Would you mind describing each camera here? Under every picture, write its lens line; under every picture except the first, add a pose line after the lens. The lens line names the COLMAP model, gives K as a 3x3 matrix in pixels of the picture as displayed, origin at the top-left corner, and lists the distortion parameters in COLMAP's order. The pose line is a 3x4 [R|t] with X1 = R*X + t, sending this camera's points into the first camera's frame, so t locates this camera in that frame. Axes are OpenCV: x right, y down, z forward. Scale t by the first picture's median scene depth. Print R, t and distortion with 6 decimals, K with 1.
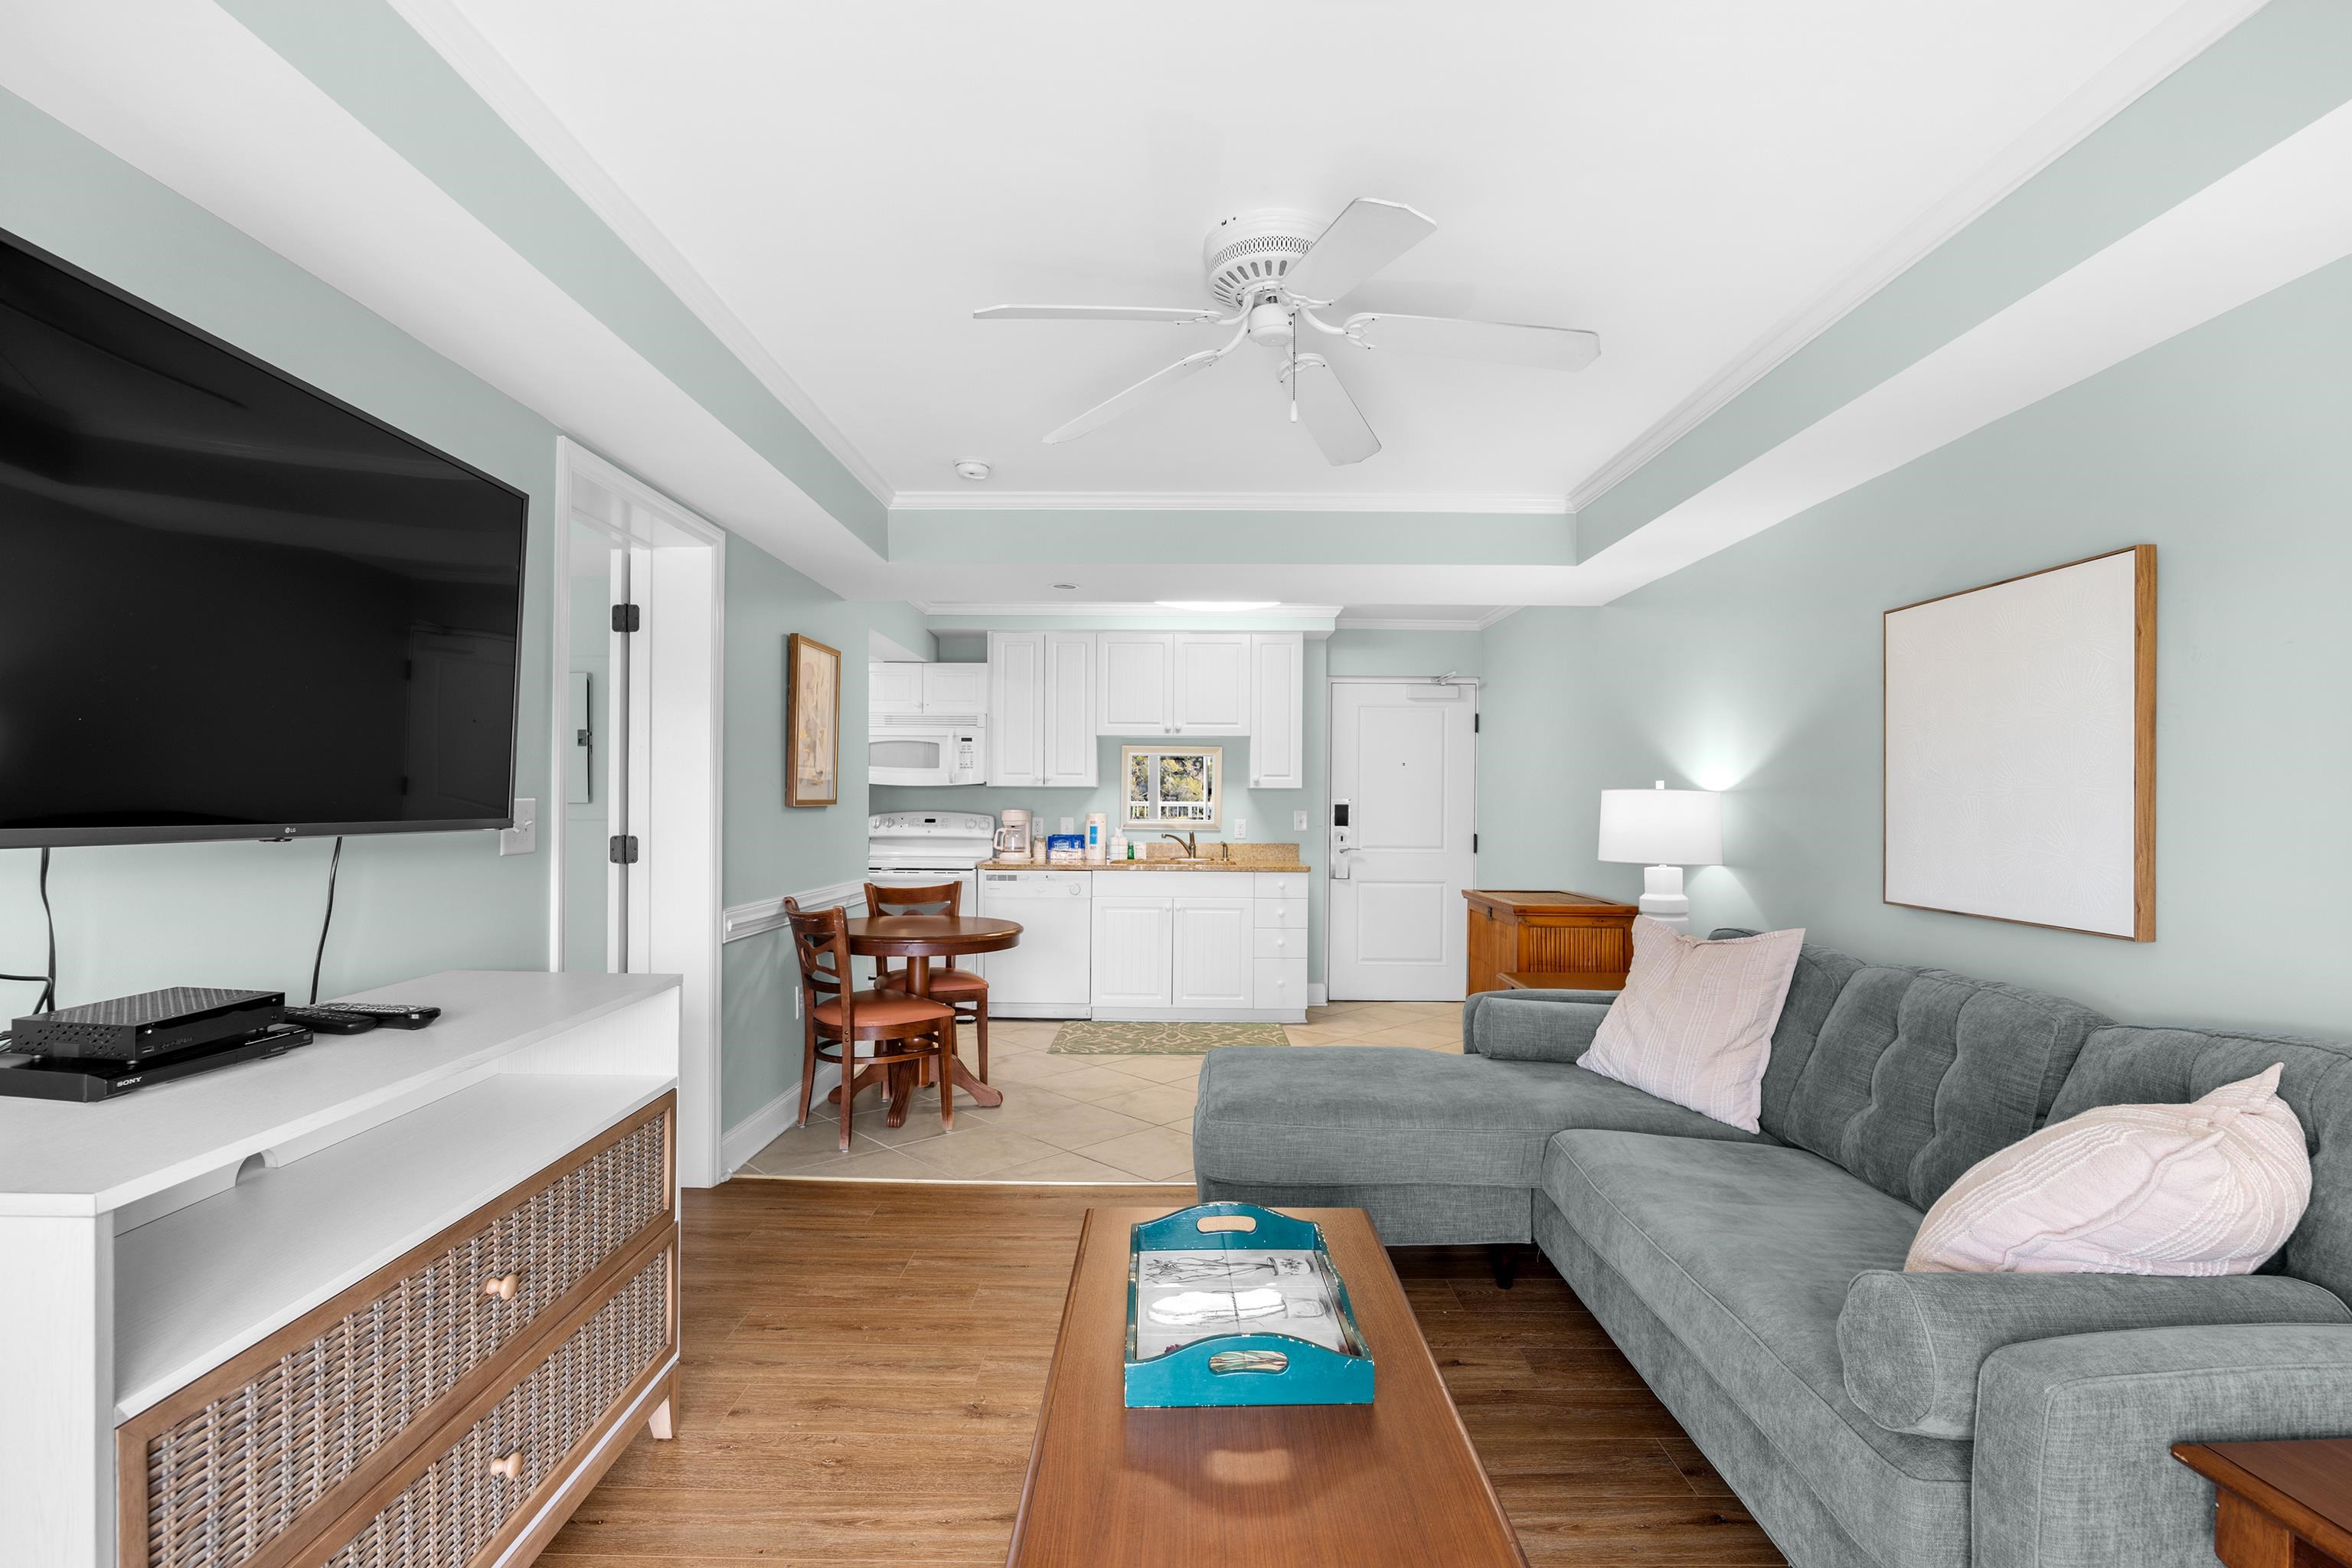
lens RADIAL K [[1094.8, 0, 1170.2], [0, 1094.8, 804.5], [0, 0, 1]] dist [-0.019736, 0.003619]
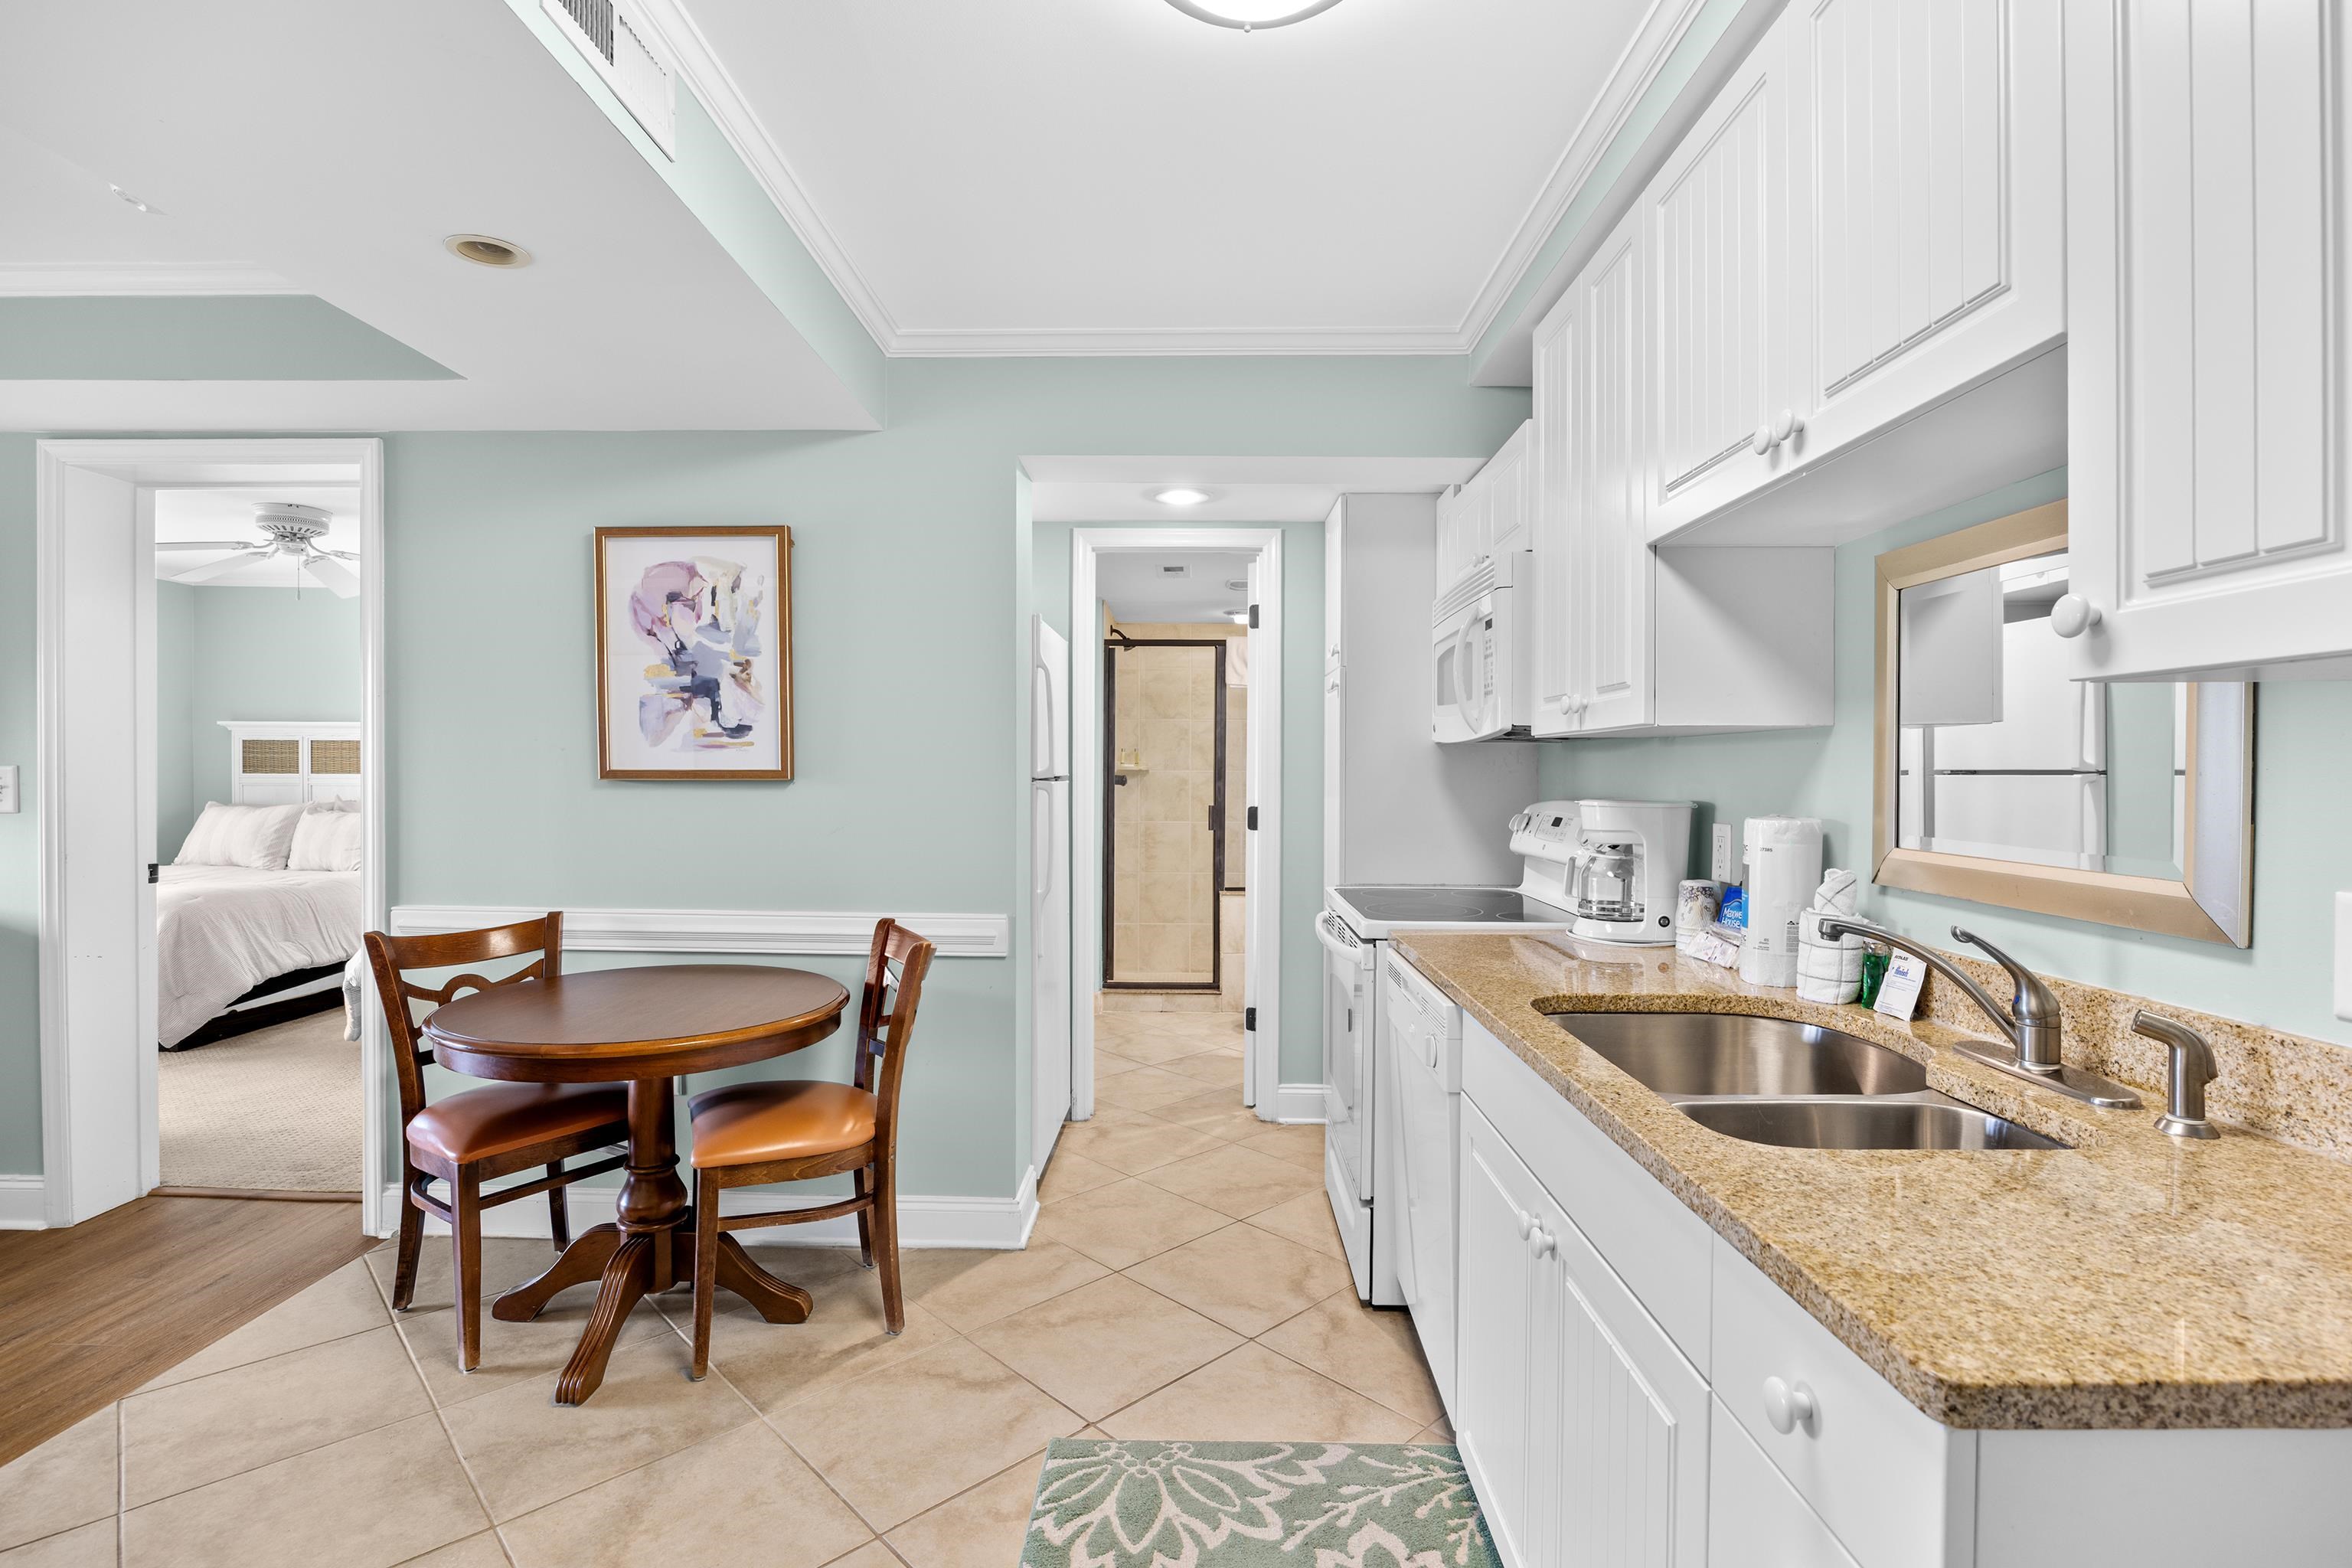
lens RADIAL K [[1094.8, 0, 1178.7], [0, 1094.8, 790.2], [0, 0, 1]] dist [-0.019736, 0.003619]
pose [[-0.002579, 0.008939, -0.999957, 0.313213], [-0.006716, 0.999937, 0.008956, -0.000986], [0.999974, 0.006739, -0.002518, 1.256566]]
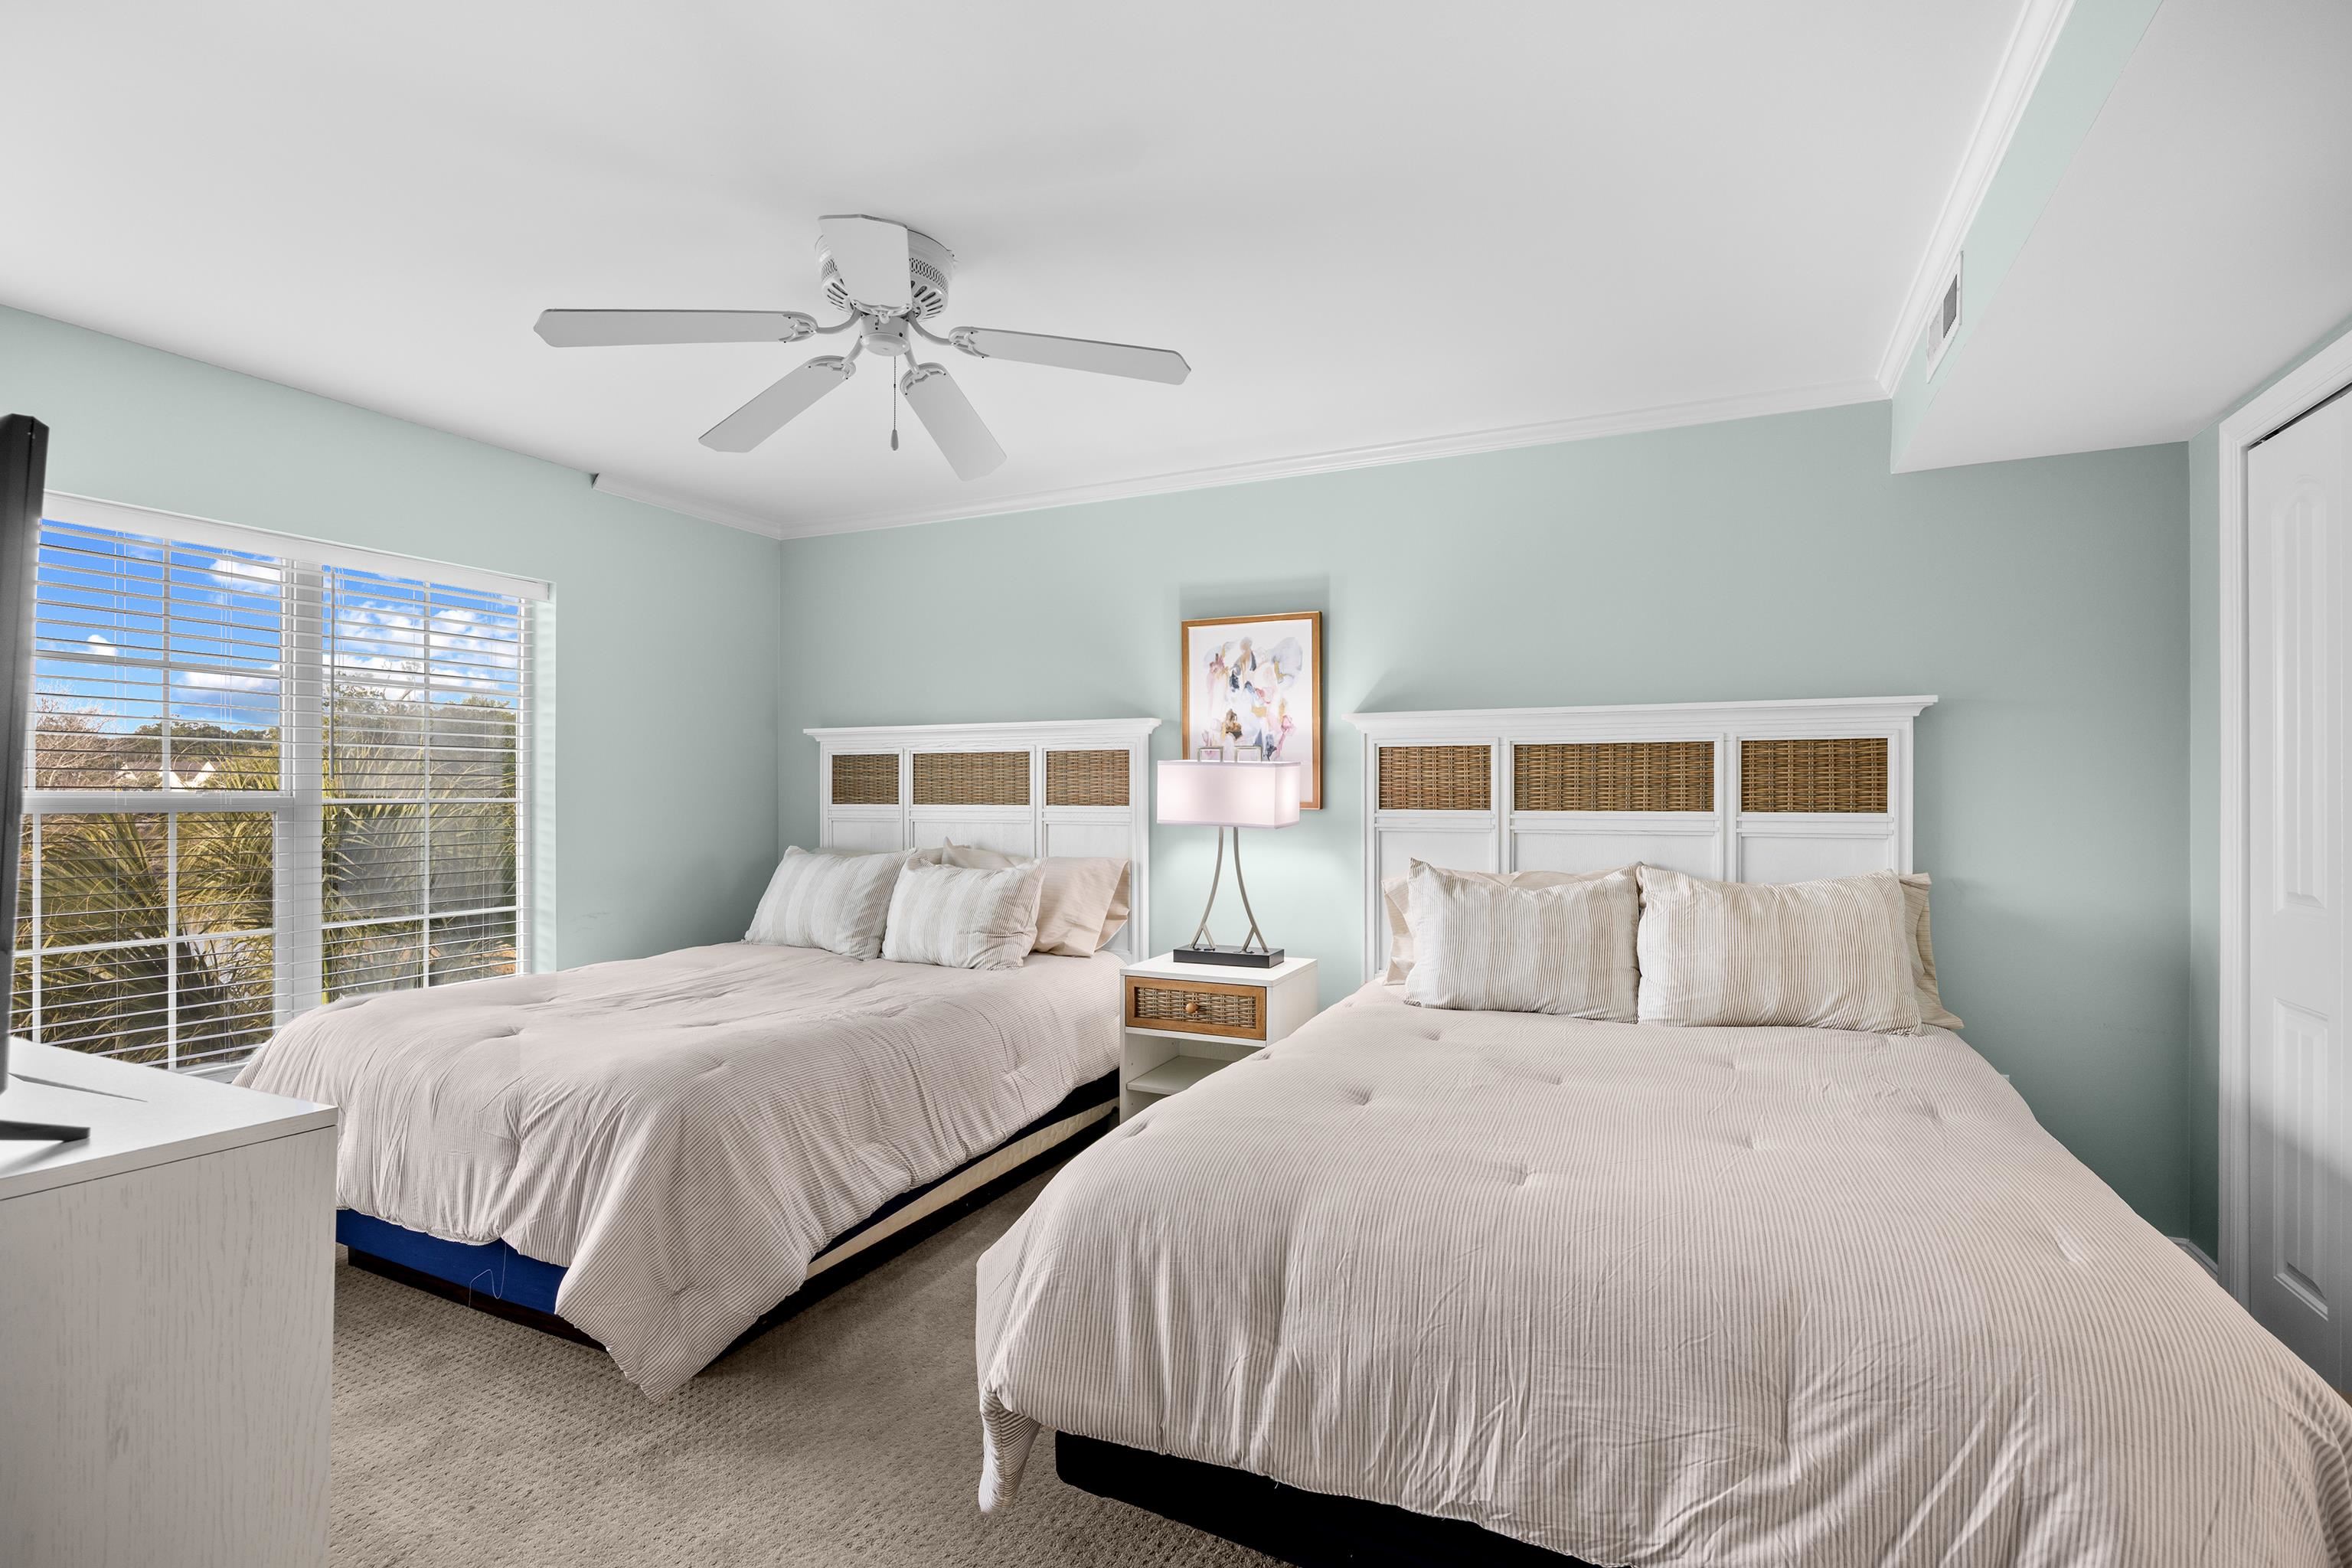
lens RADIAL K [[1094.8, 0, 1206.3], [0, 1094.8, 809.5], [0, 0, 1]] dist [-0.019736, 0.003619]
pose [[-0.408116, 0.006561, -0.912906, -0.361045], [-0.003778, 0.999953, 0.008875, -0.007193], [0.912922, 0.007071, -0.408073, 0.717652]]
